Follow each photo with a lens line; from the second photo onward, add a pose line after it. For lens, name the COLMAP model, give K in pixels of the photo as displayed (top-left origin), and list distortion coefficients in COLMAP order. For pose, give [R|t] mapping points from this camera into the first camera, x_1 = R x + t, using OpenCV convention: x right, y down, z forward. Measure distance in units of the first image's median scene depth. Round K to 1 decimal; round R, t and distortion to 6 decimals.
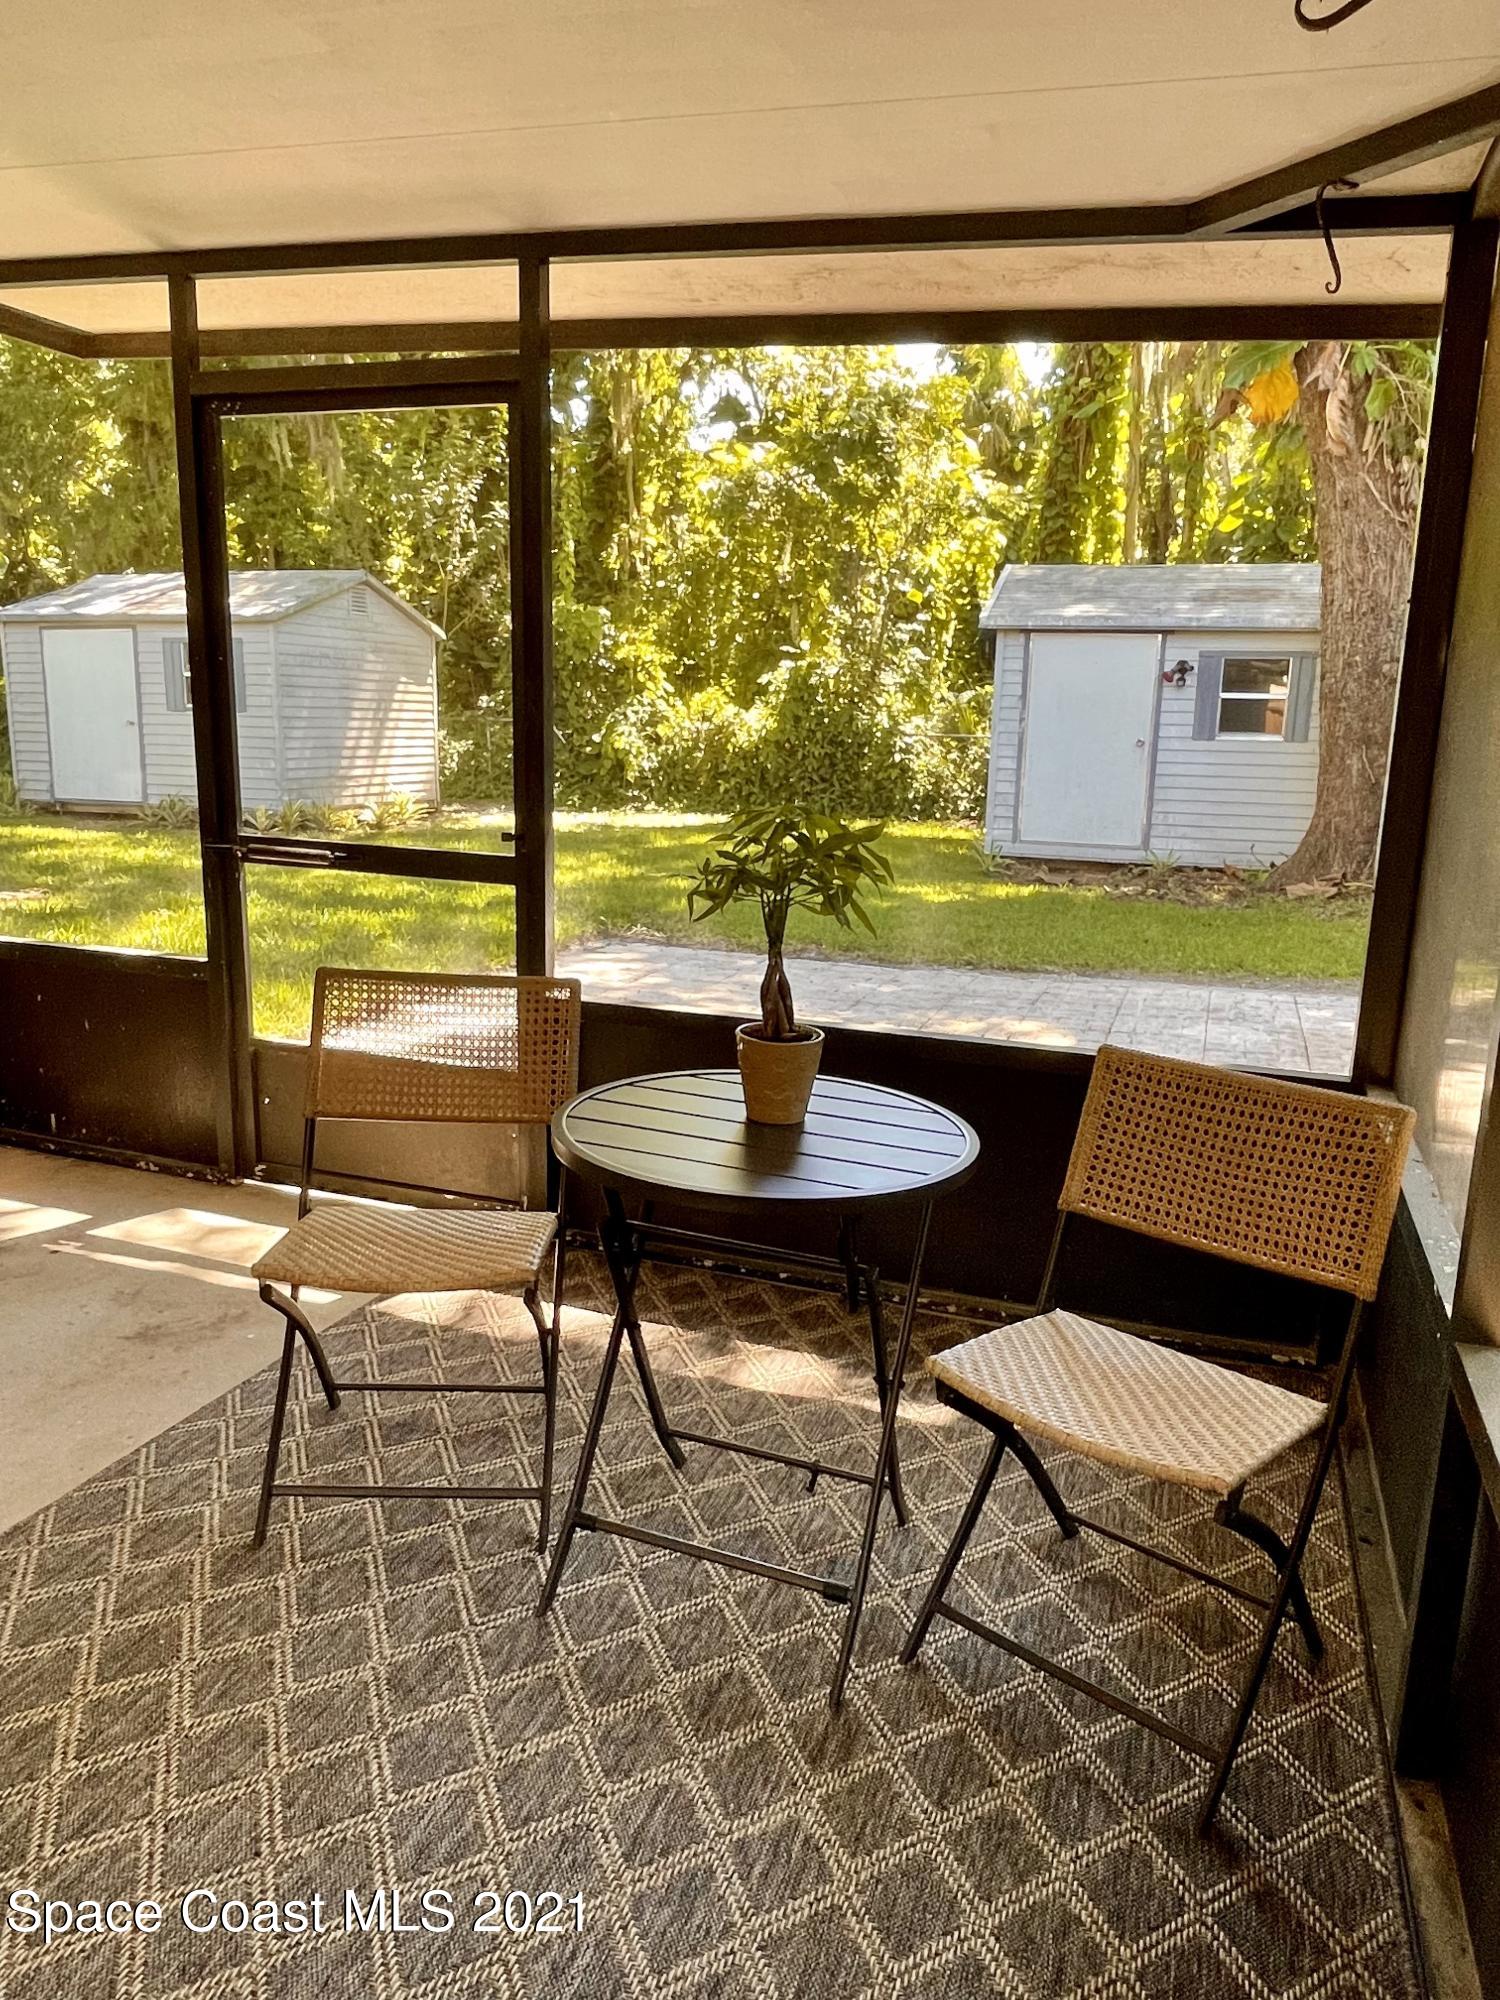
lens RADIAL K [[1411.2, 0, 750.0], [0, 1411.2, 1000.0], [0, 0, 1]] dist [0.004698, -0.002462]
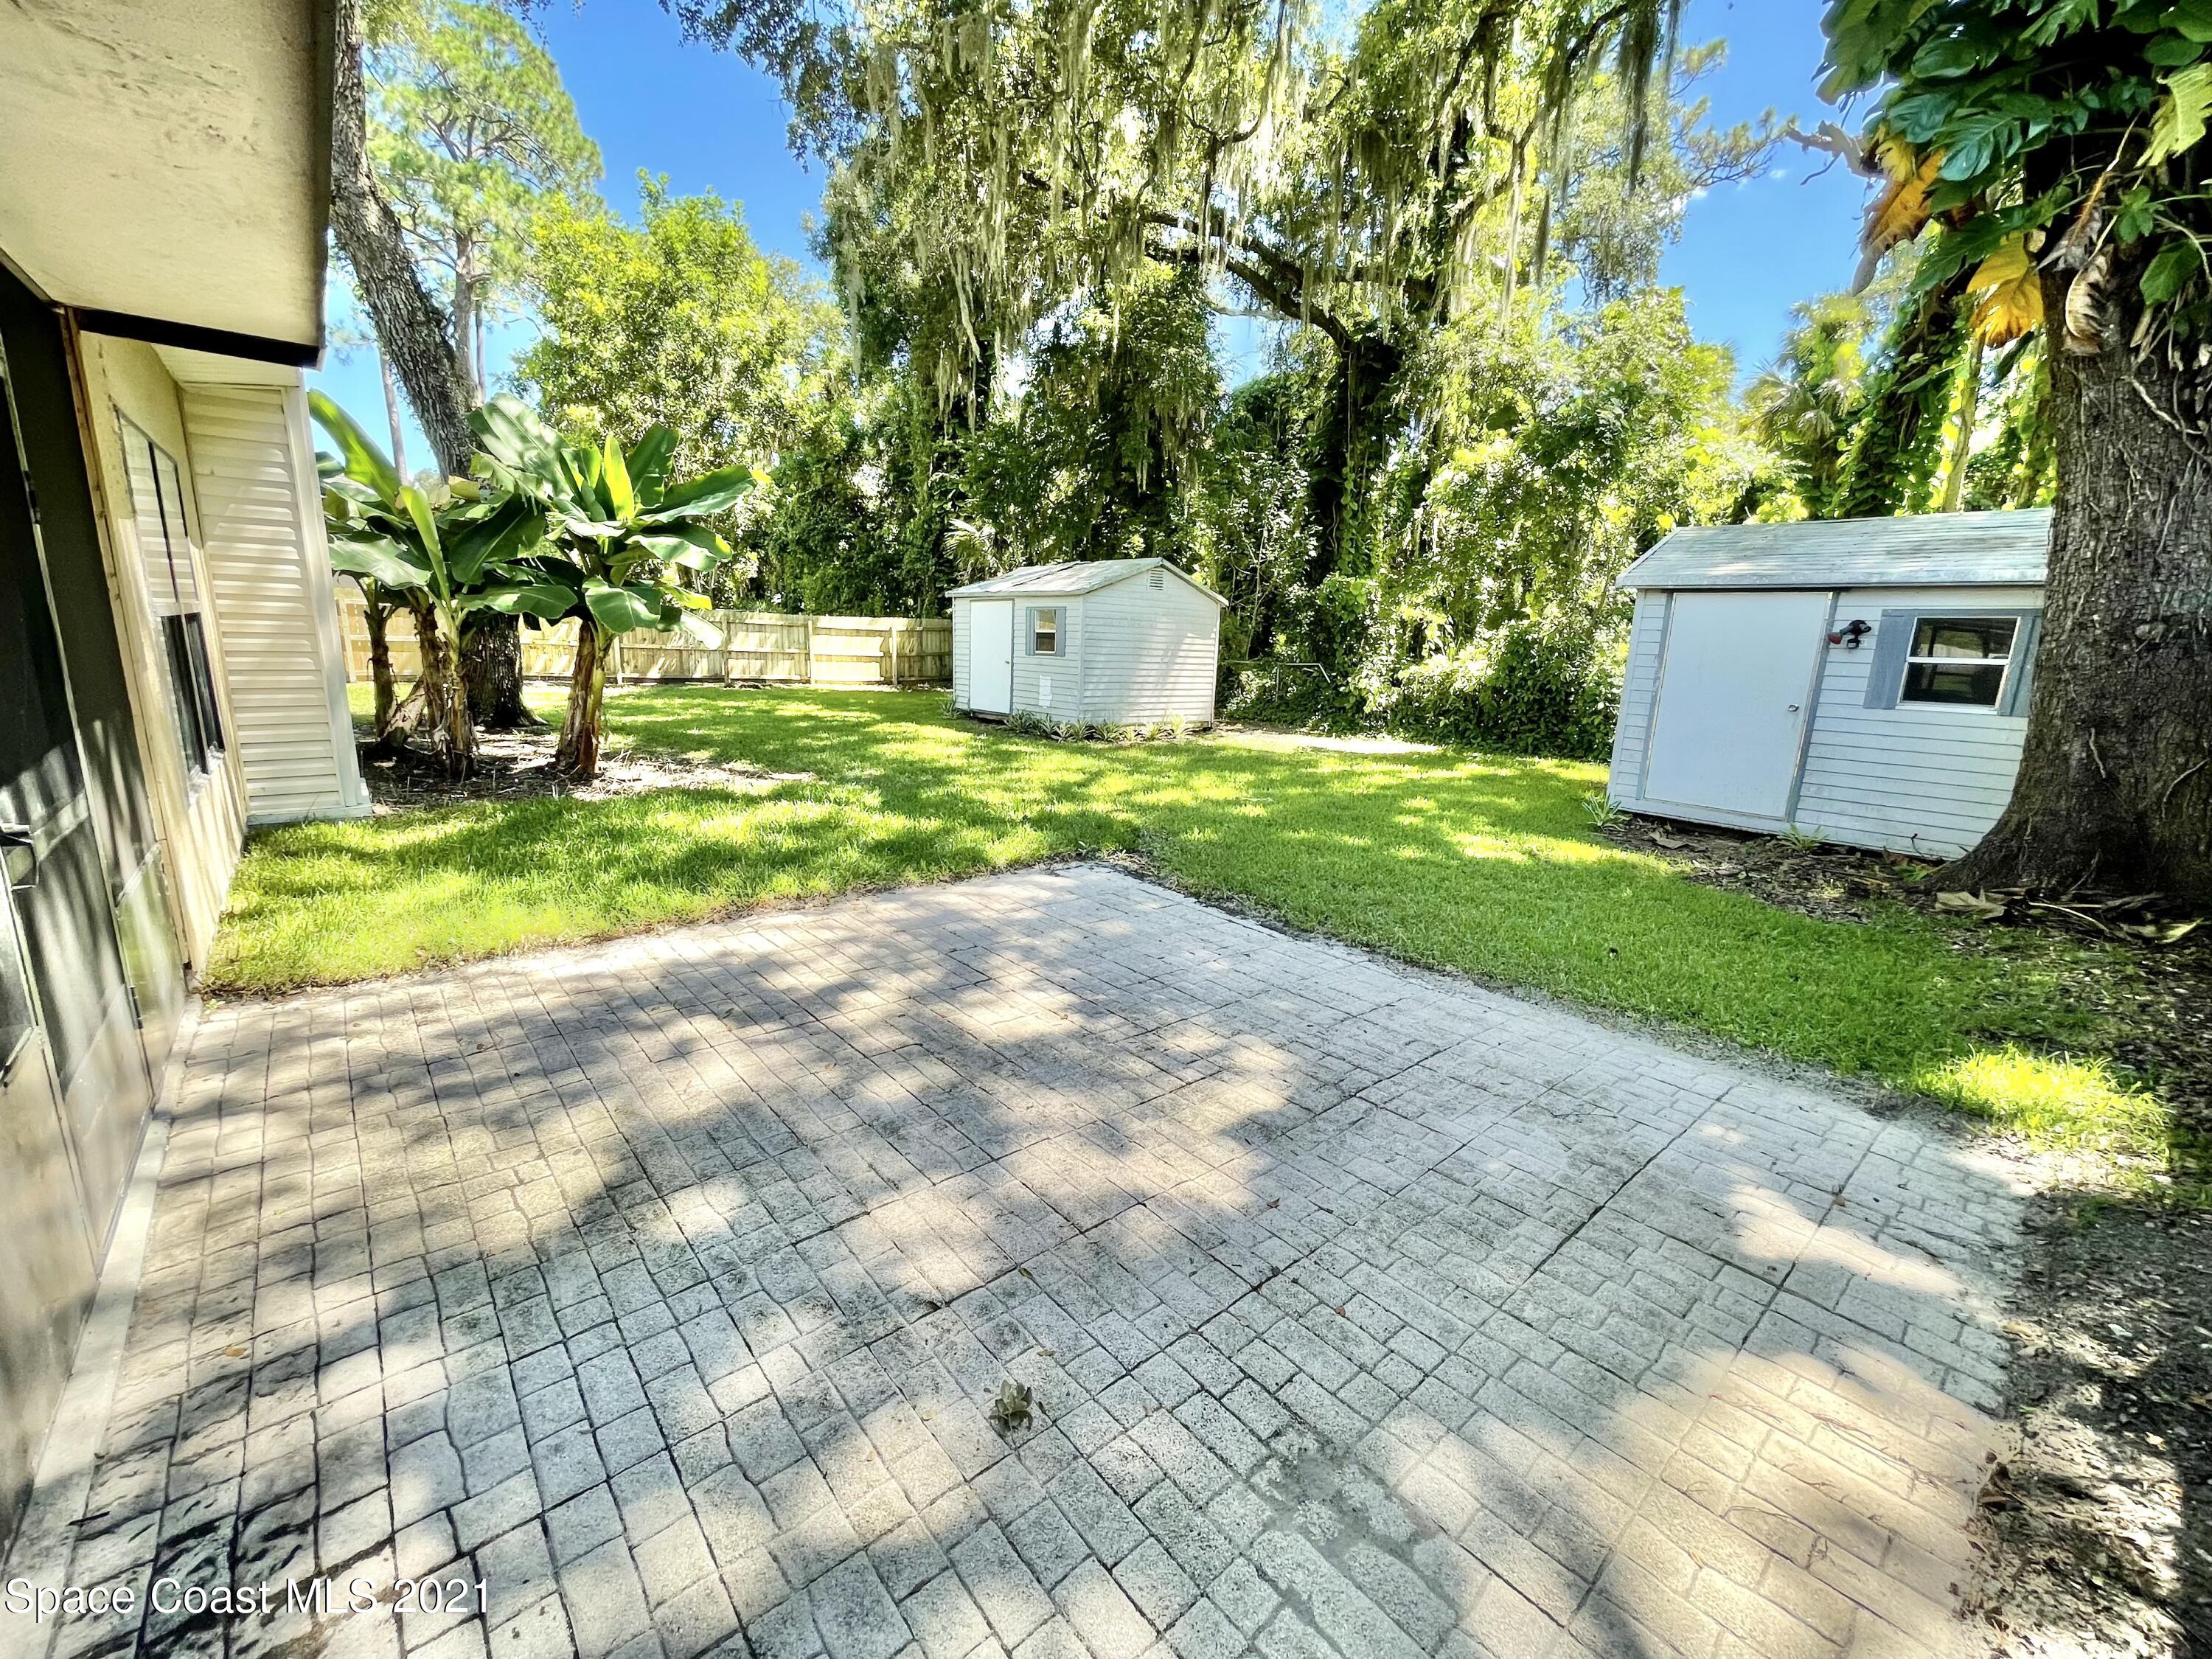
lens RADIAL K [[892.6, 0, 1106.6], [0, 892.6, 815.2], [0, 0, 1]] dist [0.001407, 0.000016]
pose [[0.853354, 0.109017, -0.509806, 0.197720], [-0.119647, 0.992744, 0.012014, -0.064686], [0.507416, 0.050745, 0.860206, 0.265503]]
